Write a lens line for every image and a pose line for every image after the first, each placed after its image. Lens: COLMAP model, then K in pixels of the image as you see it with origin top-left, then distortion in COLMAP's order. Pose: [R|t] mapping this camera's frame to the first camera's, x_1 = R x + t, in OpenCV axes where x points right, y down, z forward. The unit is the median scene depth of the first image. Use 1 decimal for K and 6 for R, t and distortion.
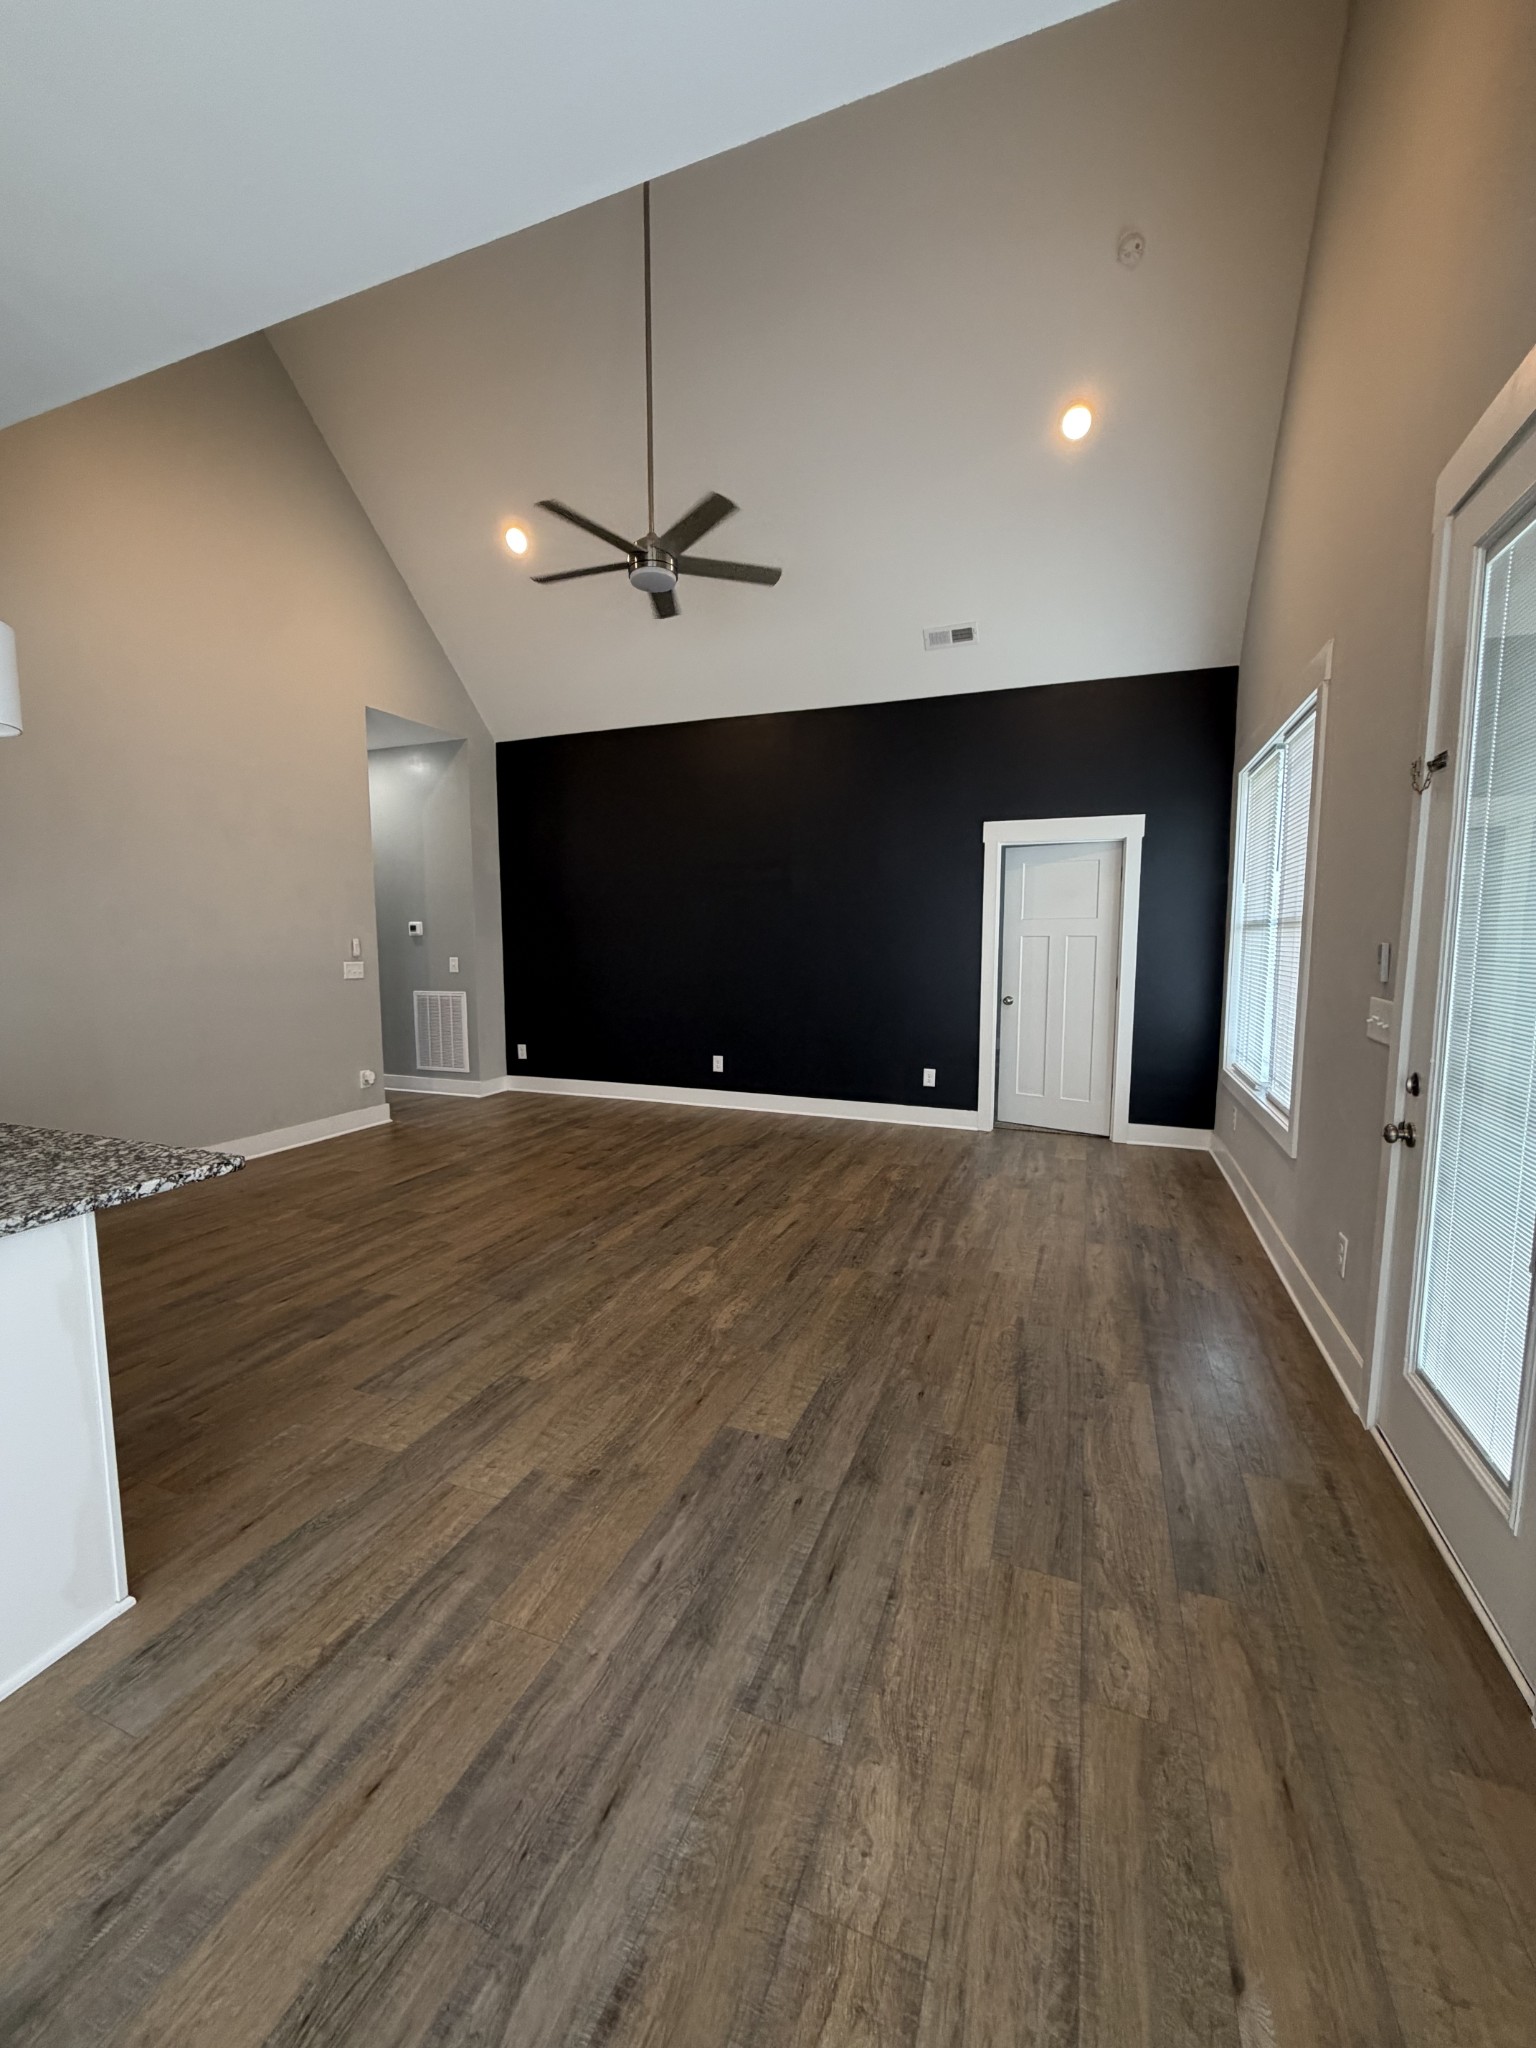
lens RADIAL K [[816.2, 0, 771.1], [0, 816.2, 1018.8], [0, 0, 1]] dist [-0.002168, 0.000358]
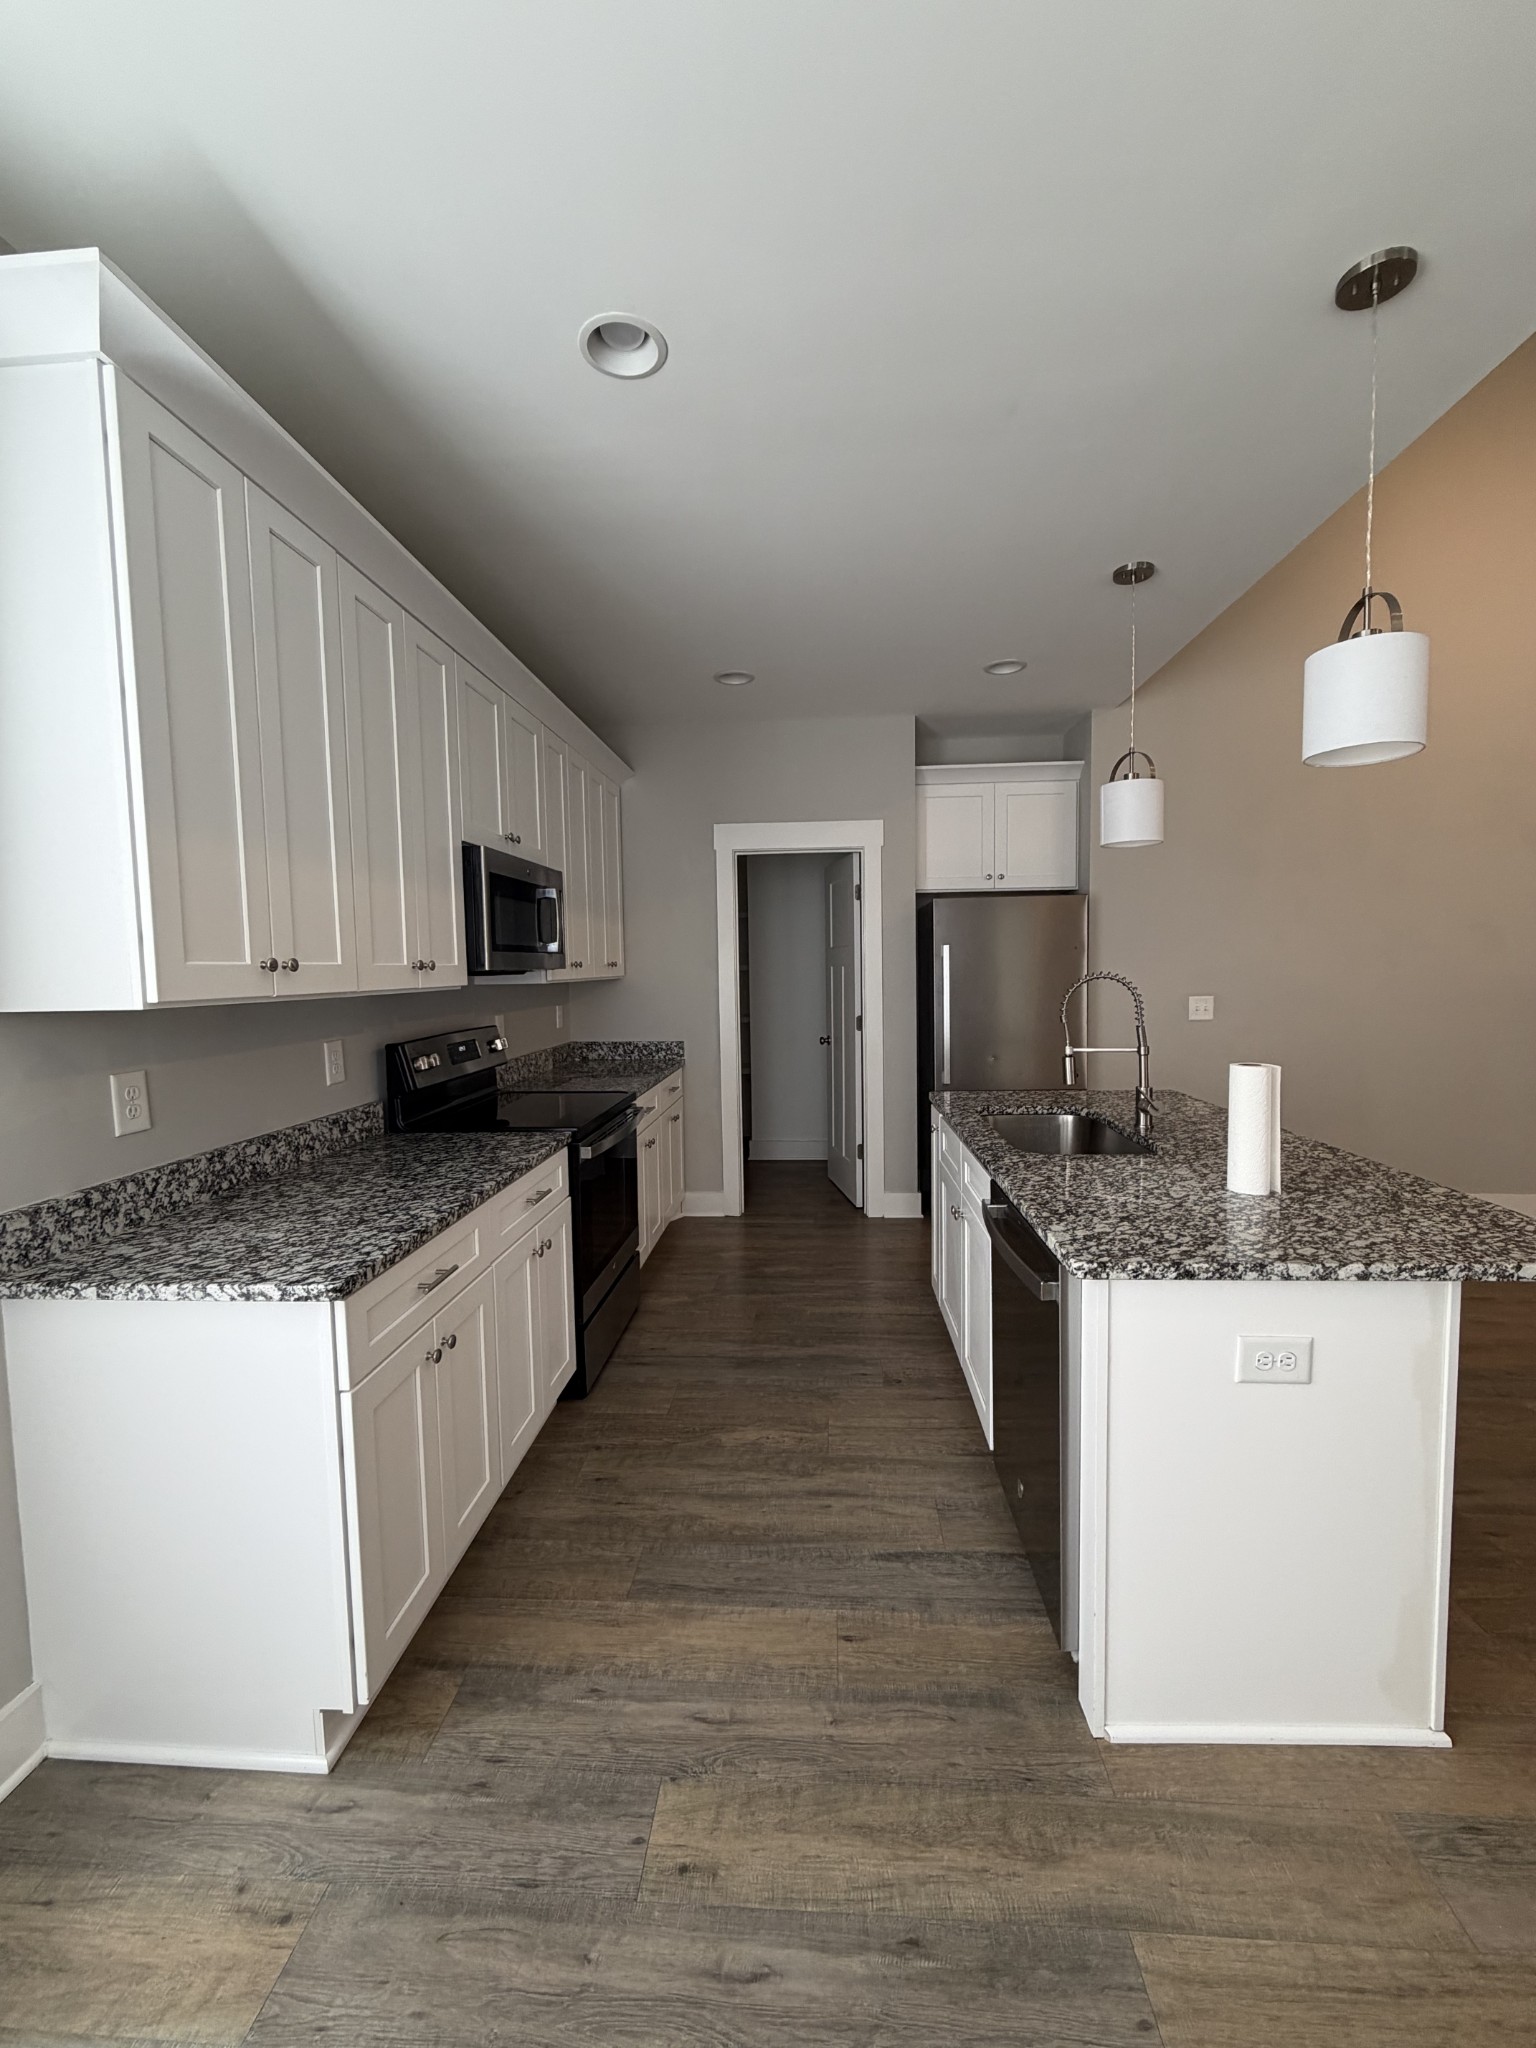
lens RADIAL K [[816.2, 0, 771.1], [0, 816.2, 1018.8], [0, 0, 1]] dist [-0.002168, 0.000358]
pose [[0.297104, 0.058535, -0.953049, -0.106673], [-0.081189, 0.996053, 0.035866, -0.005298], [0.951387, 0.066721, 0.300683, 0.009325]]
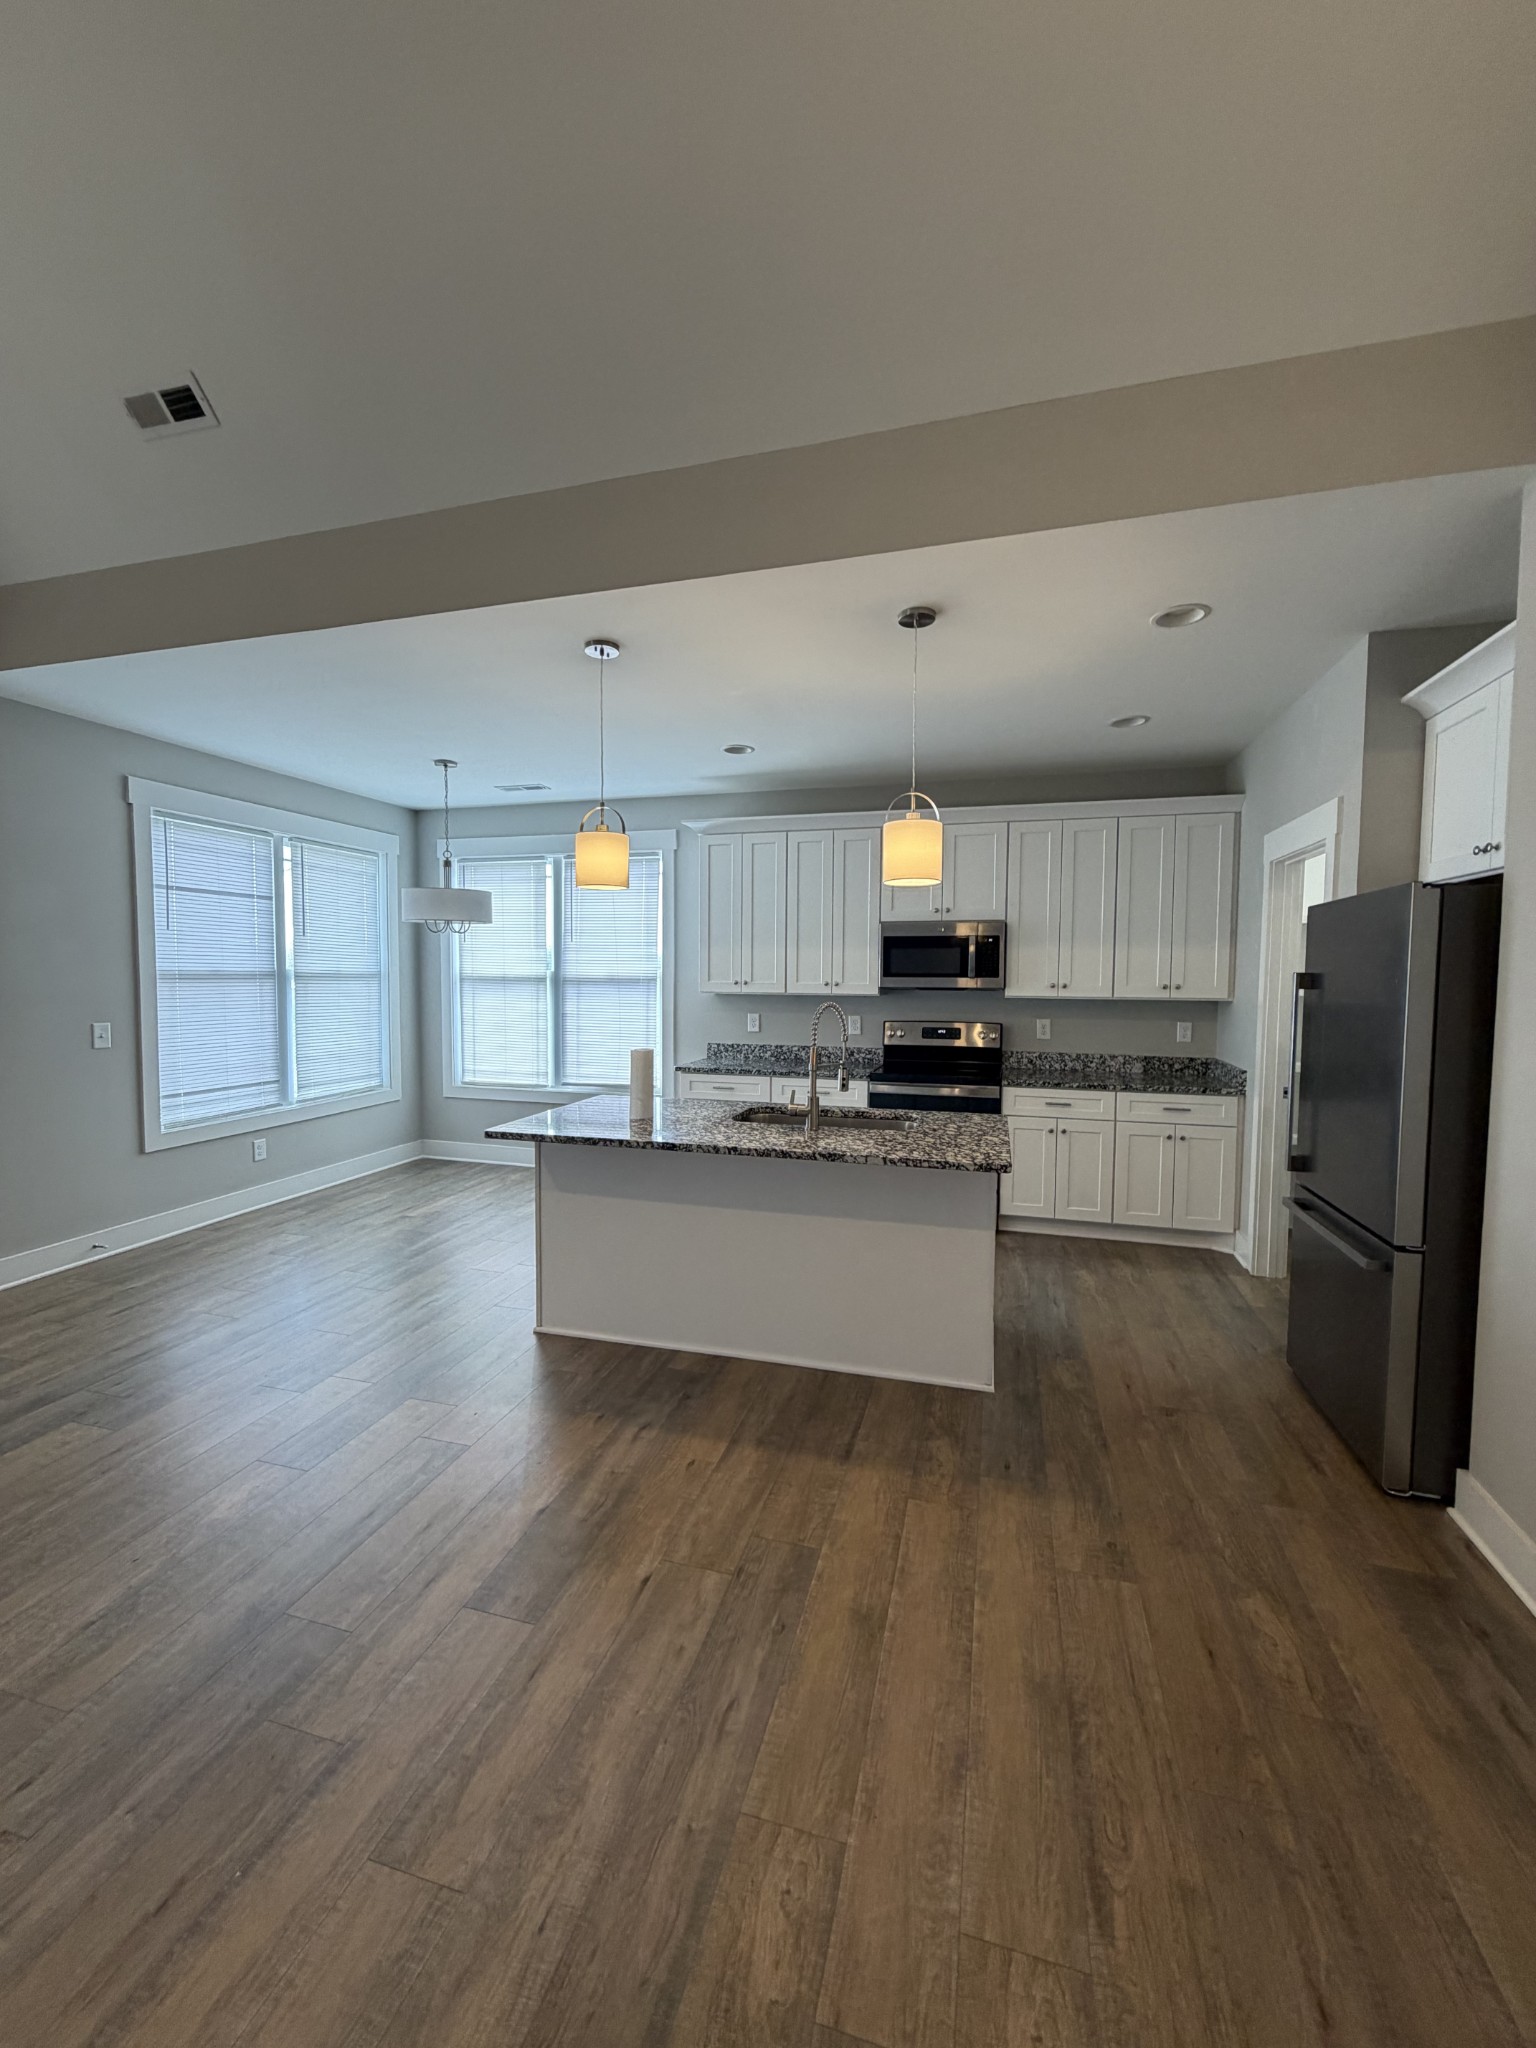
lens RADIAL K [[816.2, 0, 771.1], [0, 816.2, 1018.8], [0, 0, 1]] dist [-0.002168, 0.000358]
pose [[-0.995434, -0.000467, -0.095452, -0.548567], [-0.015299, 0.987840, 0.154719, -0.161830], [0.094219, 0.155473, -0.983337, 1.355505]]
